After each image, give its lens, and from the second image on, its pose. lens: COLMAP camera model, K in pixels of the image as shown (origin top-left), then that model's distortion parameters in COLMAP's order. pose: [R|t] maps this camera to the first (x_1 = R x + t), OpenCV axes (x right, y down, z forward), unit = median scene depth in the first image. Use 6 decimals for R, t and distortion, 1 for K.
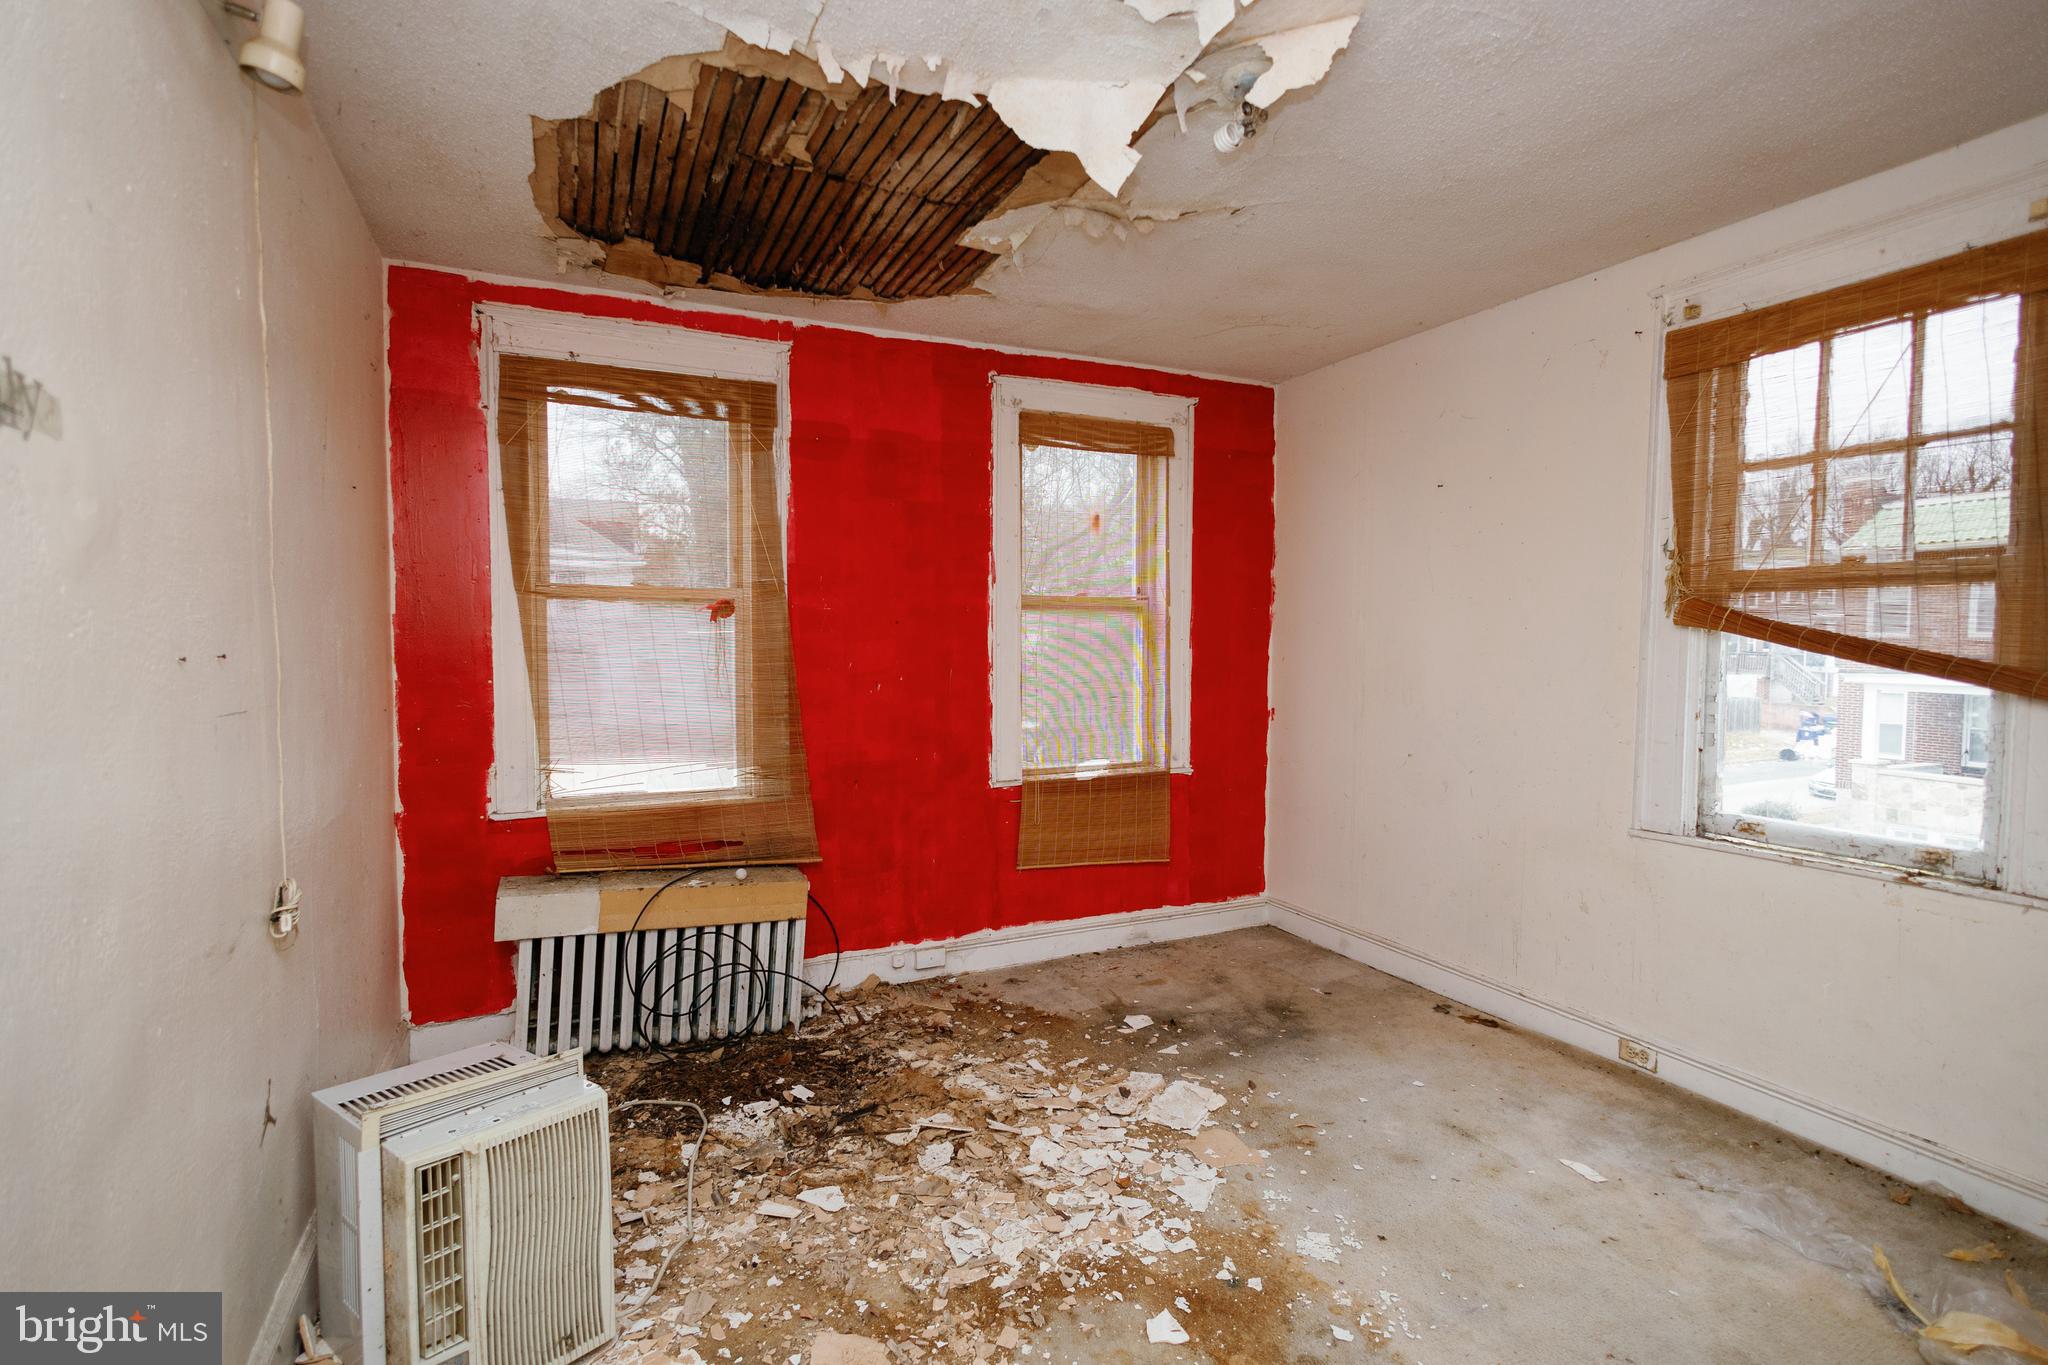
lens RADIAL K [[976.6, 0, 1024.0], [0, 976.6, 682.5], [0, 0, 1]] dist [0.014902, -0.006258]
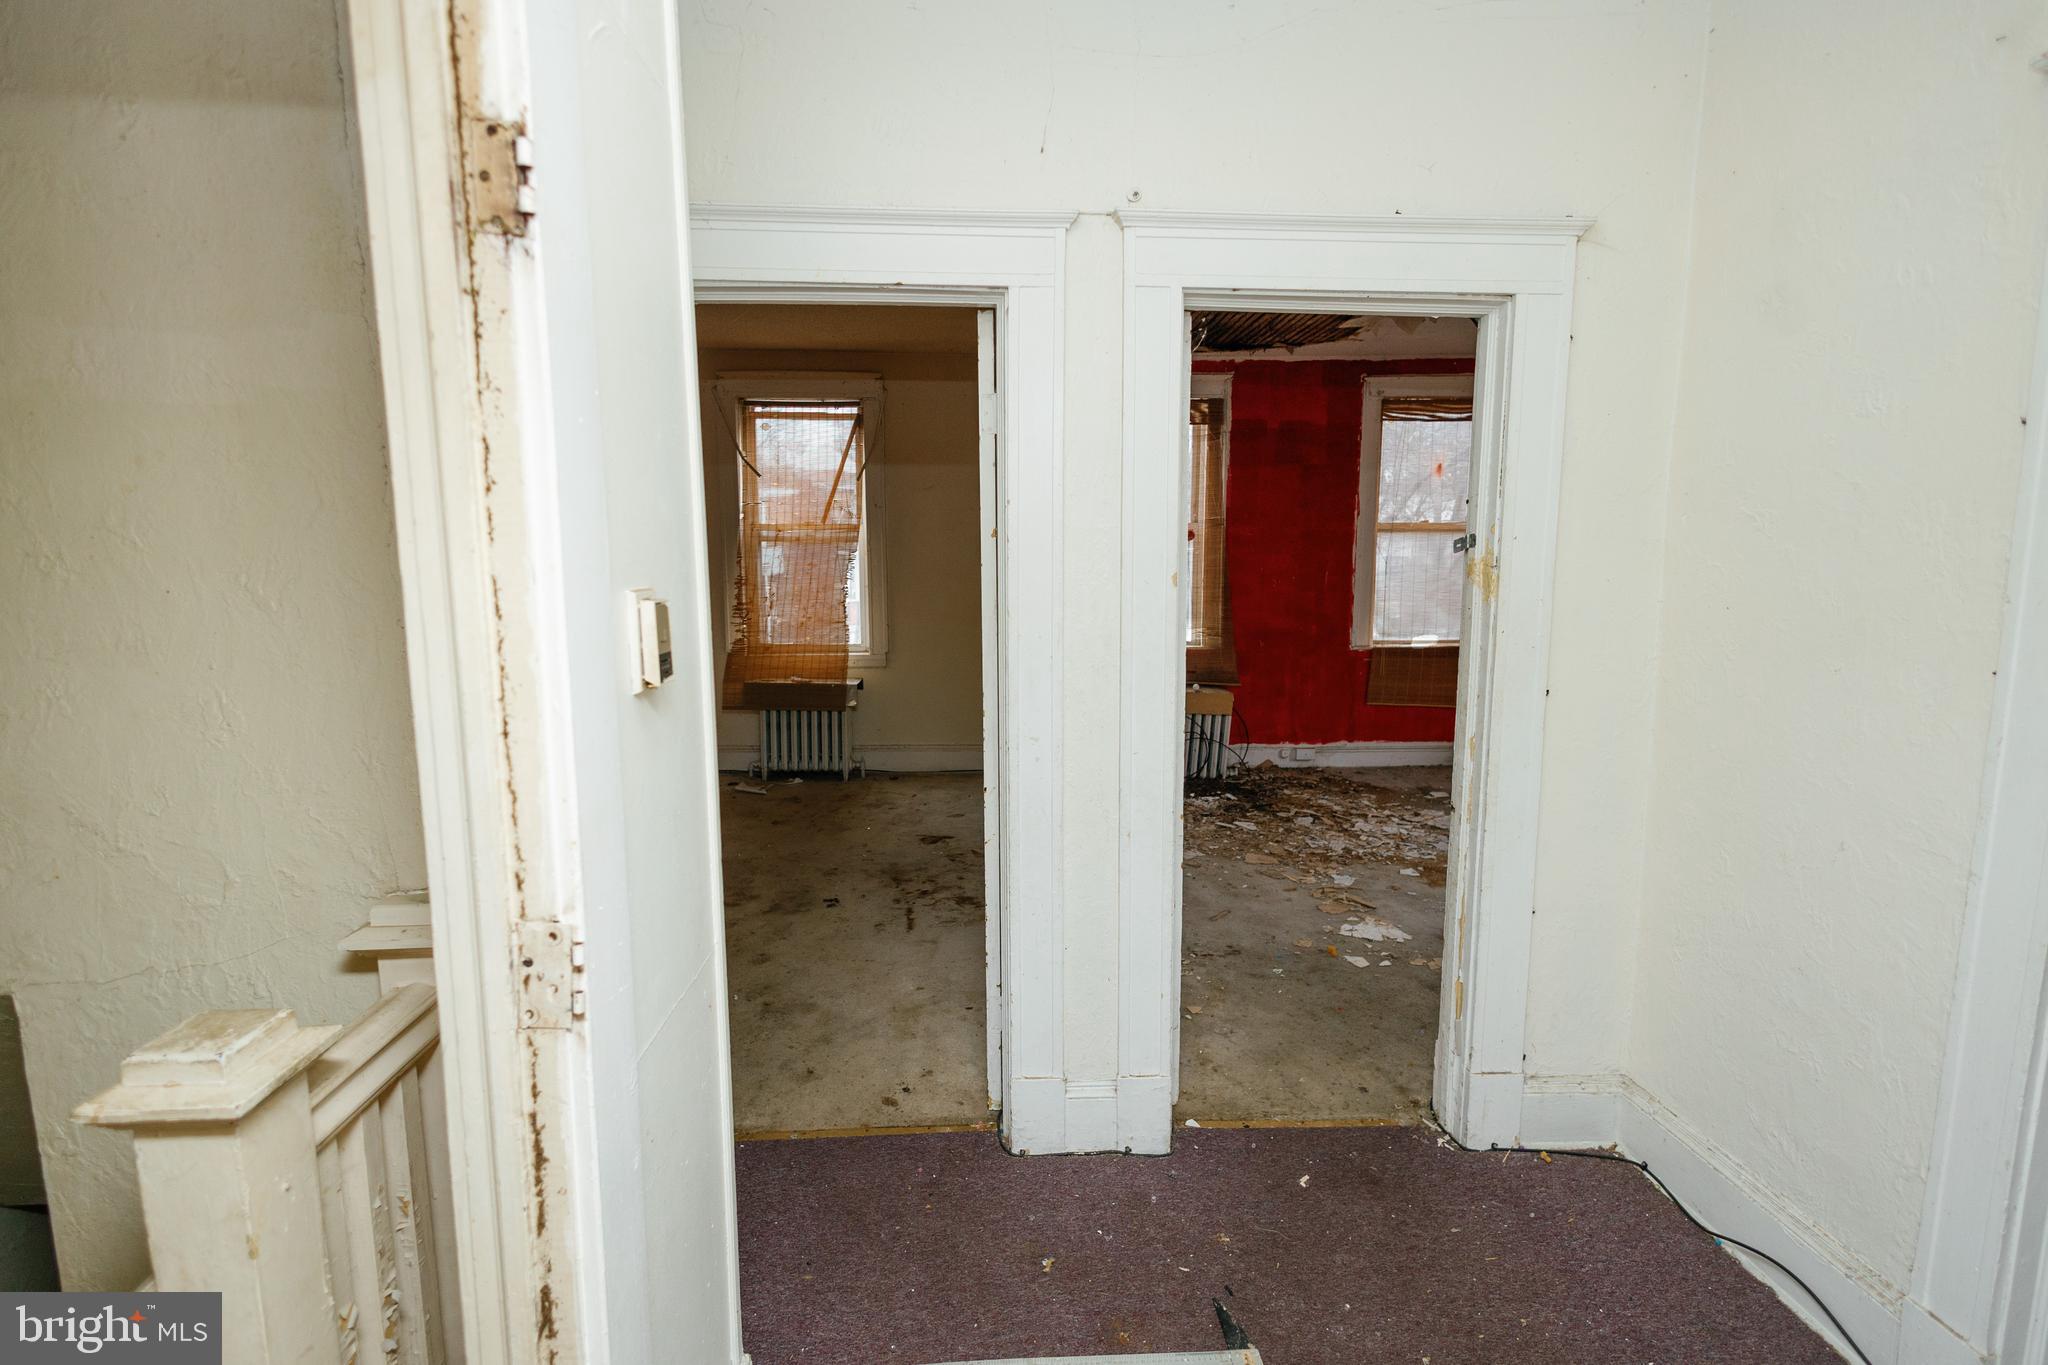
lens RADIAL K [[976.6, 0, 1024.0], [0, 976.6, 682.5], [0, 0, 1]] dist [0.014902, -0.006258]
pose [[0.925048, 0.047009, -0.376929, 0.082827], [-0.014309, 0.995921, 0.089091, 0.032525], [0.379580, -0.077020, 0.921947, -0.700124]]
